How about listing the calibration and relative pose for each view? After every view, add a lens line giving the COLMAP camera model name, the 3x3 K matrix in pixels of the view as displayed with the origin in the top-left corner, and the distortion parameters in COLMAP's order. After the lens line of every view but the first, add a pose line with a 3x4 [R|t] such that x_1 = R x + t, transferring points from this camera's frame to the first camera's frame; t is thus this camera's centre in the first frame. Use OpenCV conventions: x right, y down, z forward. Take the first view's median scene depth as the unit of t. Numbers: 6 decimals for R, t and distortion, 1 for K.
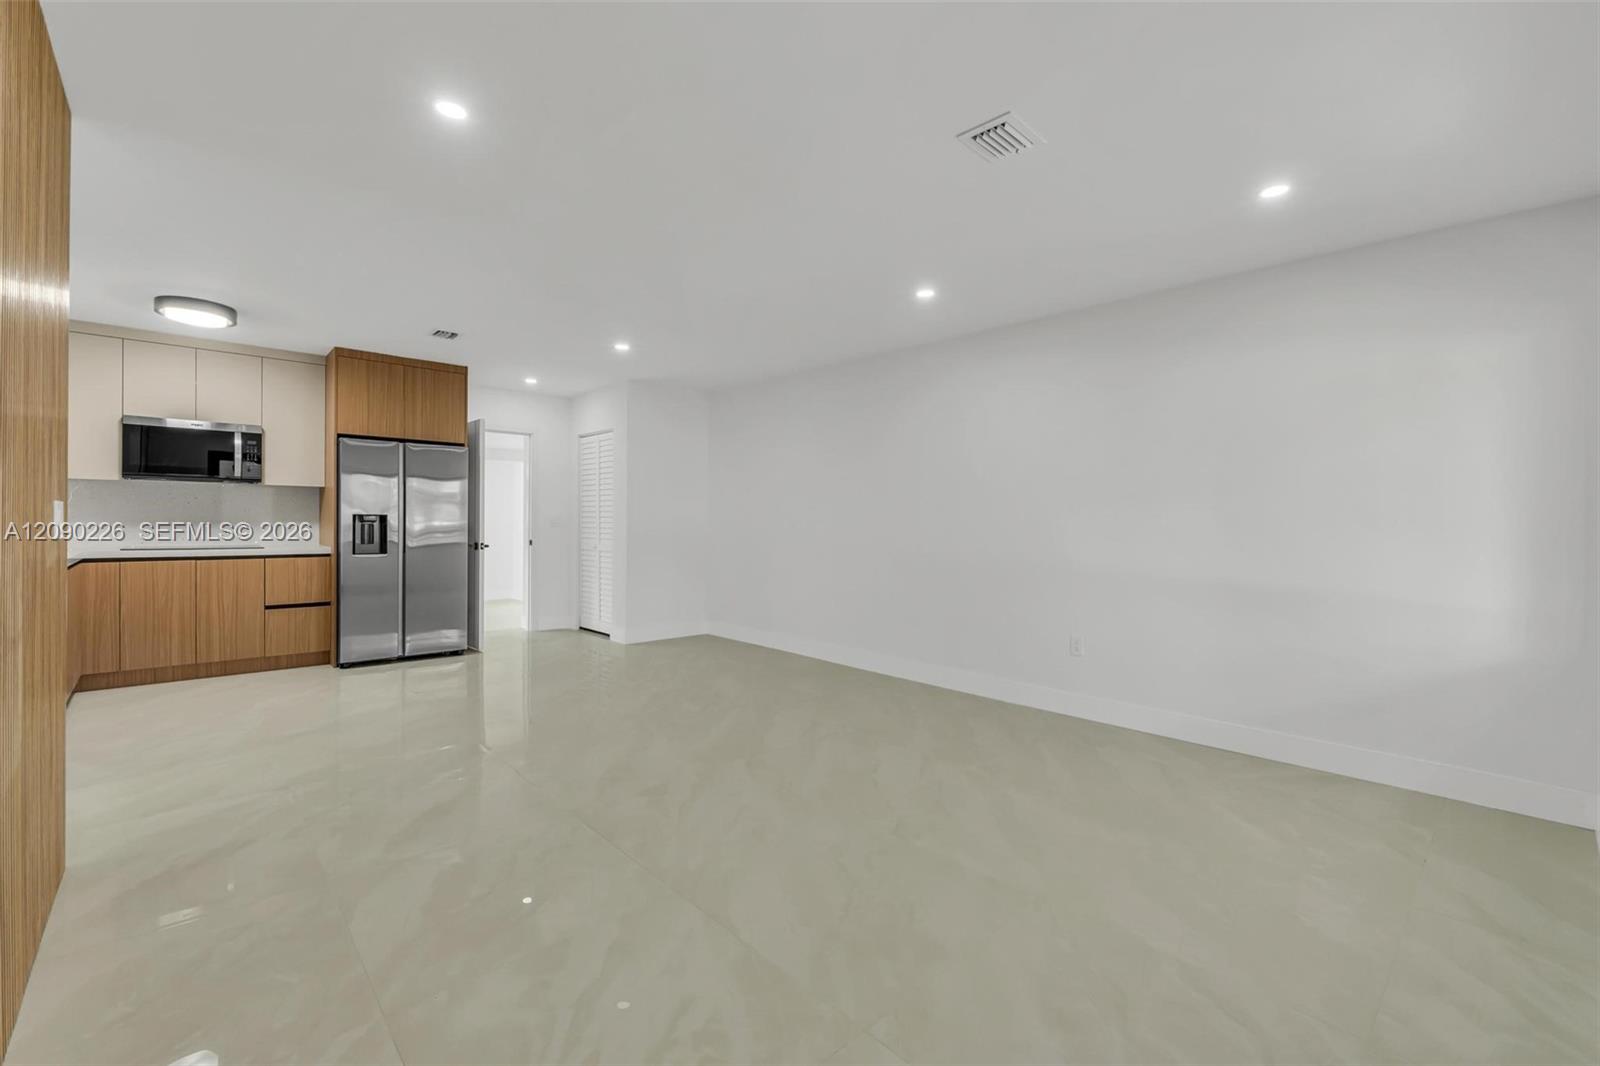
lens RADIAL K [[679.2, 0, 804.2], [0, 679.2, 524.9], [0, 0, 1]] dist [-0.002092, -0.000255]
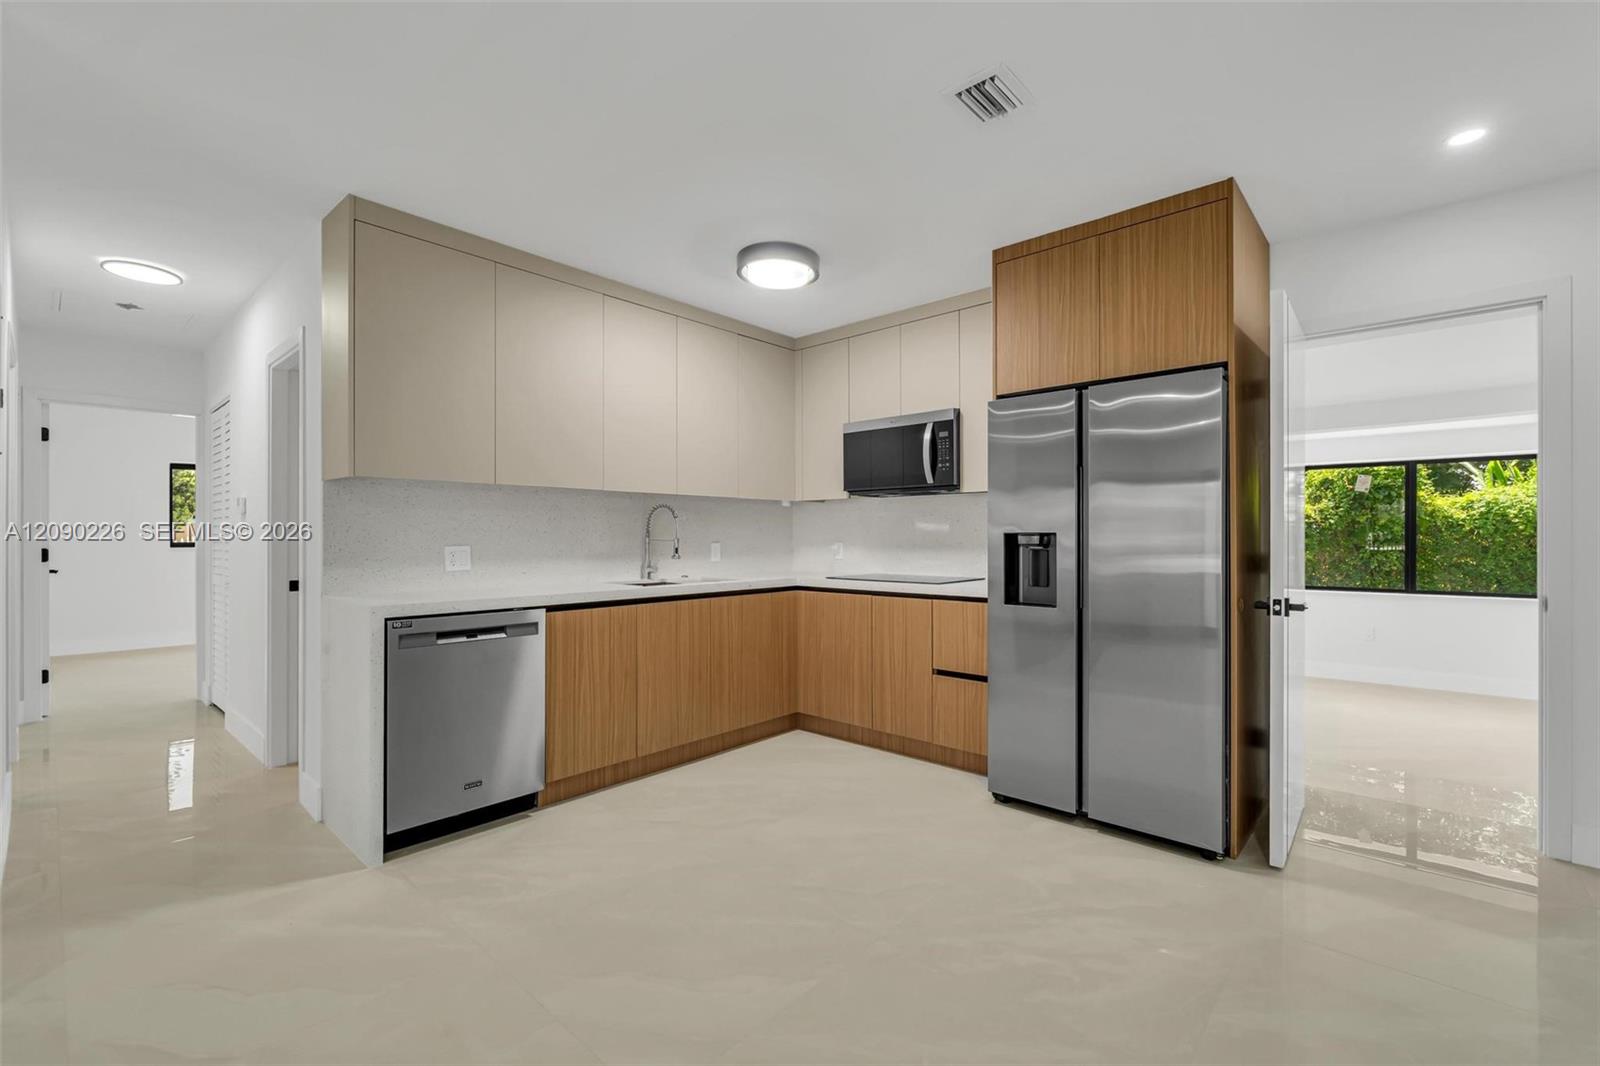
lens RADIAL K [[688.6, 0, 812.1], [0, 688.6, 534.4], [0, 0, 1]] dist [-0.005794, -0.000651]
pose [[0.095546, -0.013673, -0.995331, -0.109891], [-0.001274, 0.999903, -0.013858, -0.006075], [0.995424, 0.002592, 0.095520, 0.775791]]
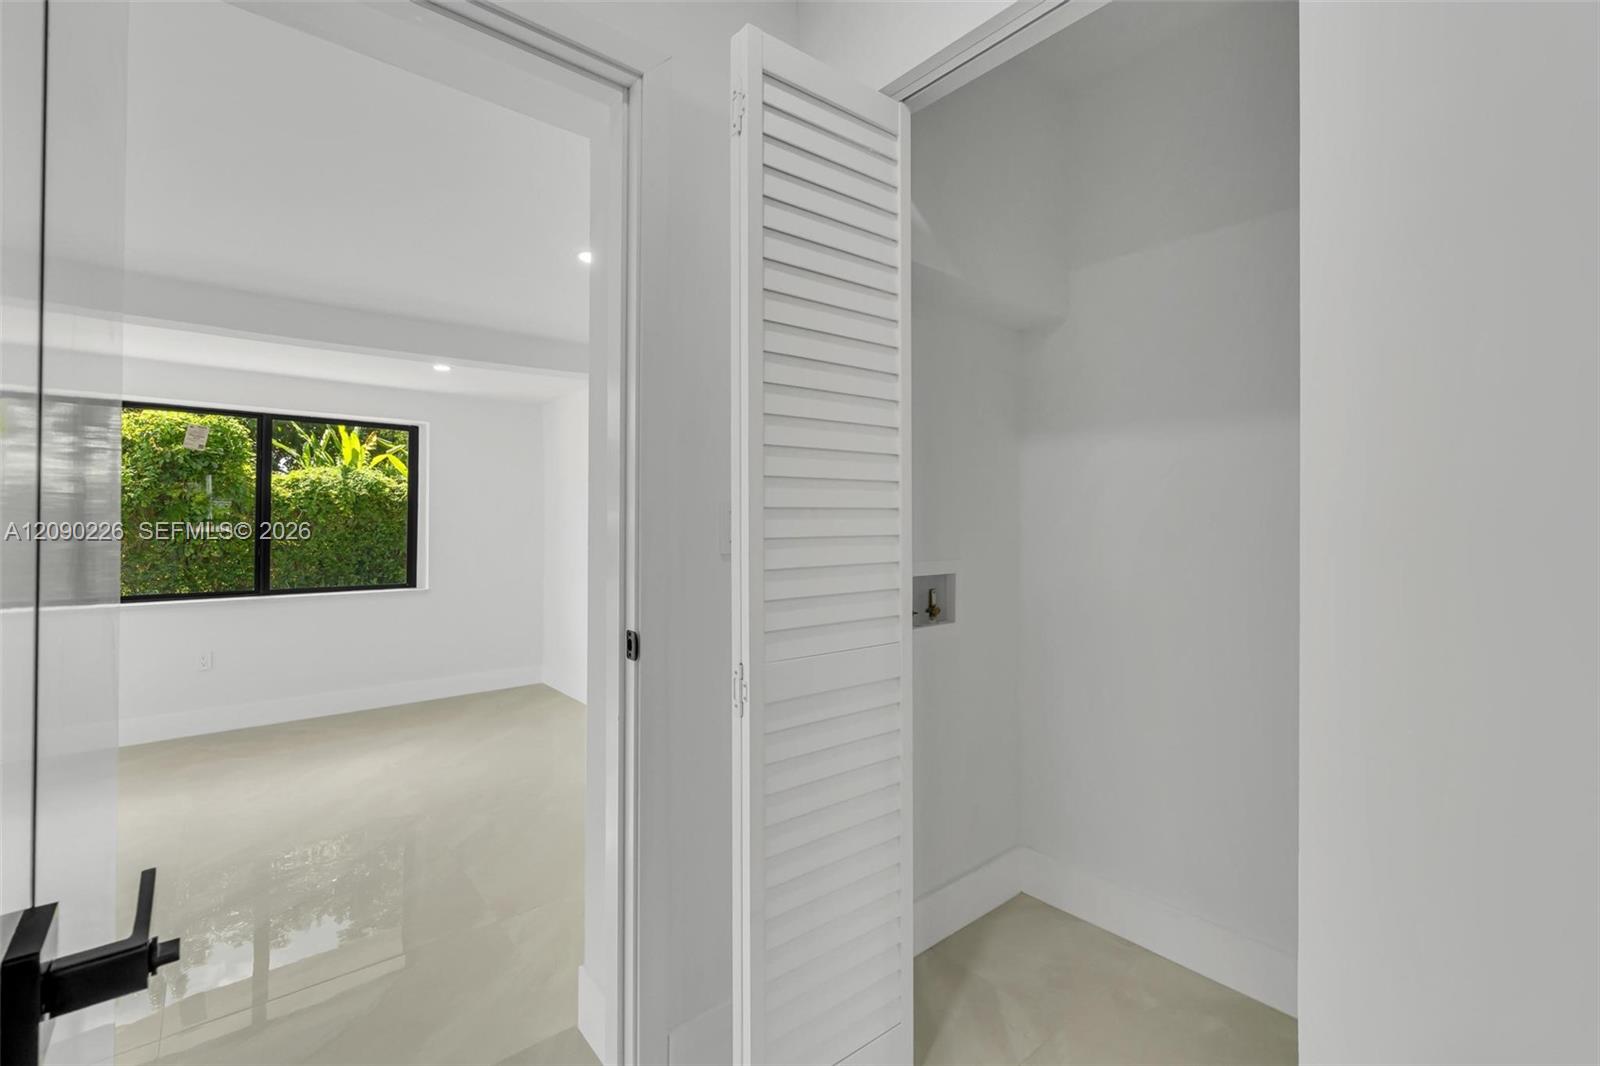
lens RADIAL K [[688.6, 0, 812.1], [0, 688.6, 534.4], [0, 0, 1]] dist [-0.005794, -0.000651]
pose [[0.999334, -0.001139, -0.036467, -0.457782], [0.001747, 0.999860, 0.016632, -0.011453], [0.036443, -0.016685, 0.999196, 1.071309]]
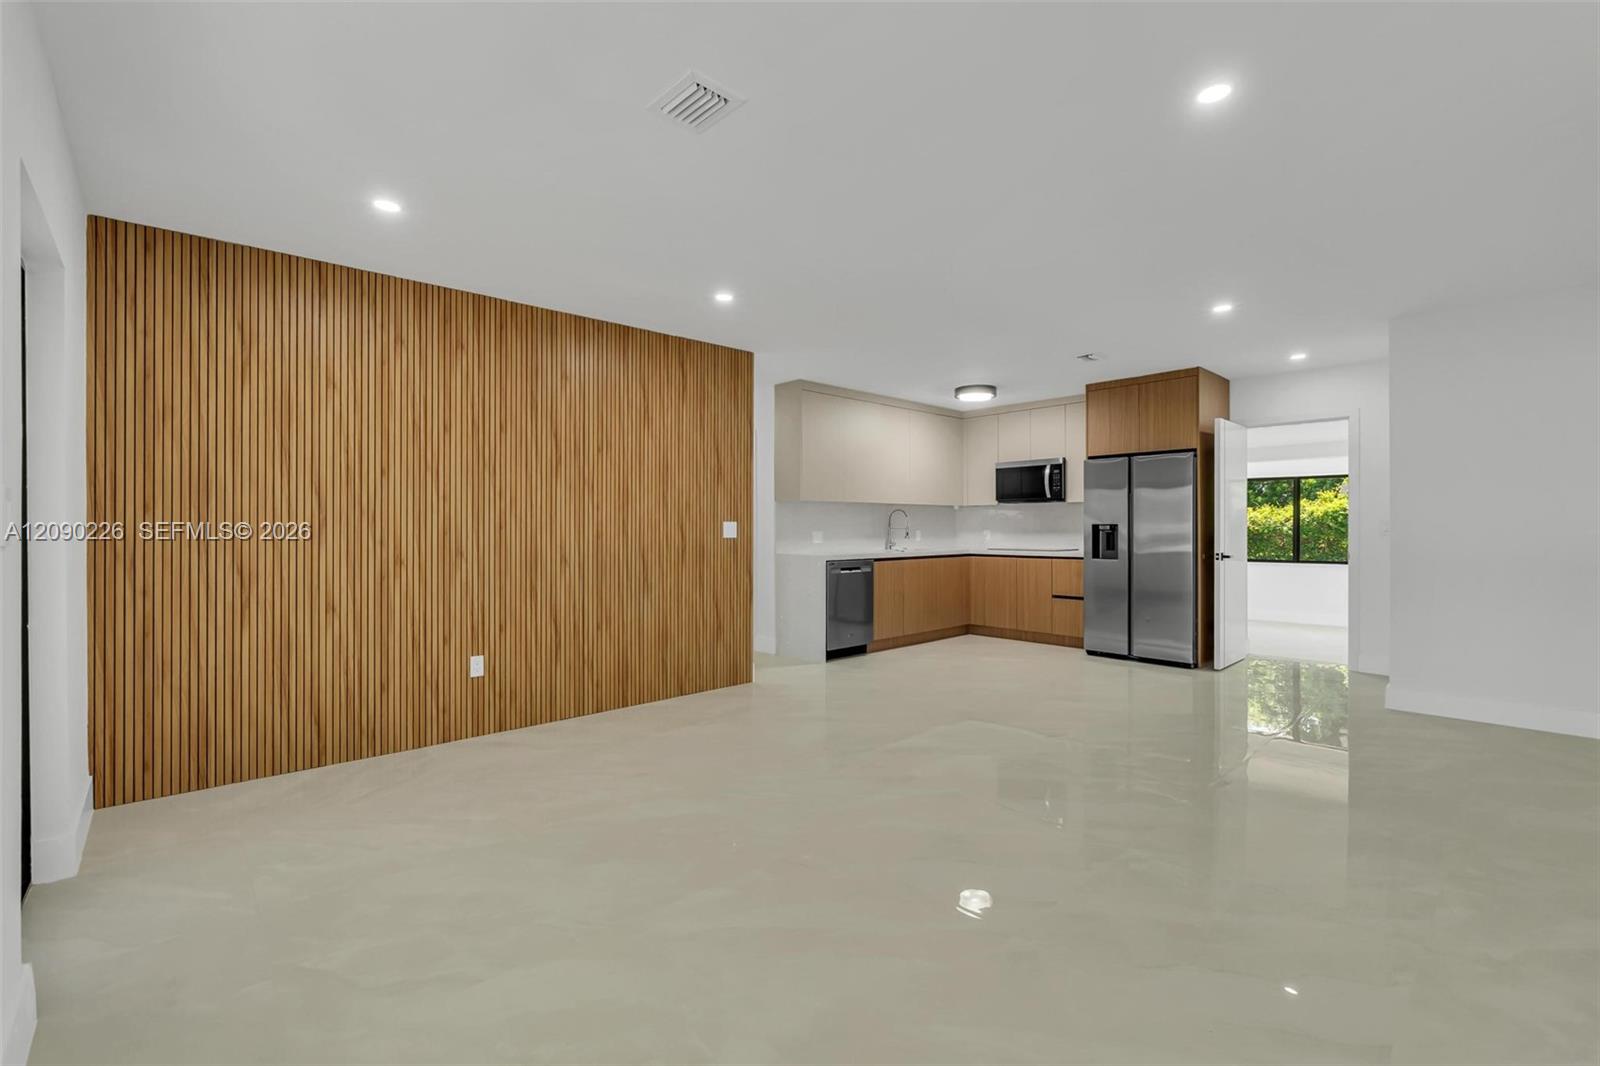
lens RADIAL K [[690.4, 0, 801.4], [0, 690.4, 529.1], [0, 0, 1]] dist [-0.000643, -0.000109]
pose [[-0.007414, -0.007997, -0.999941, 0.523758], [-0.000646, 0.999968, -0.007992, 0.002595], [0.999972, 0.000586, -0.007419, 0.499609]]
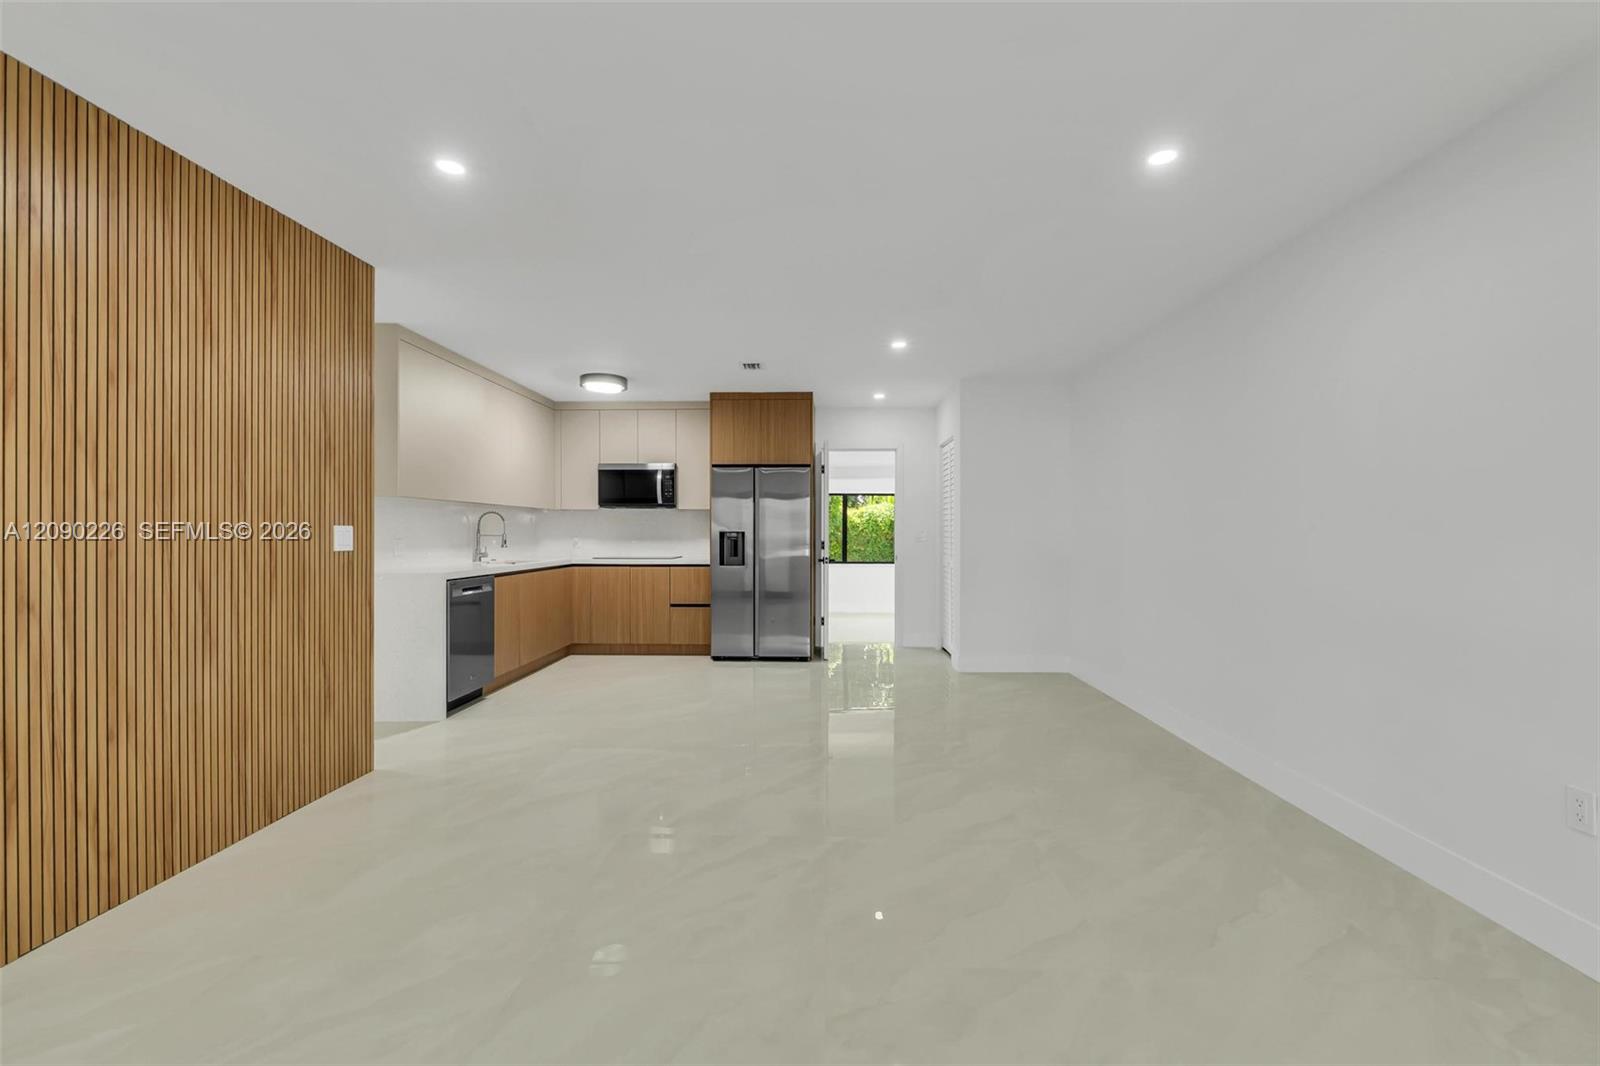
lens RADIAL K [[682.4, 0, 804.8], [0, 682.4, 537.5], [0, 0, 1]] dist [-0.001831, -0.000324]
pose [[0.711036, -0.004712, -0.703140, 0.275919], [0.003845, 0.999989, -0.002813, -0.001389], [0.703146, -0.000703, 0.711046, 0.252882]]
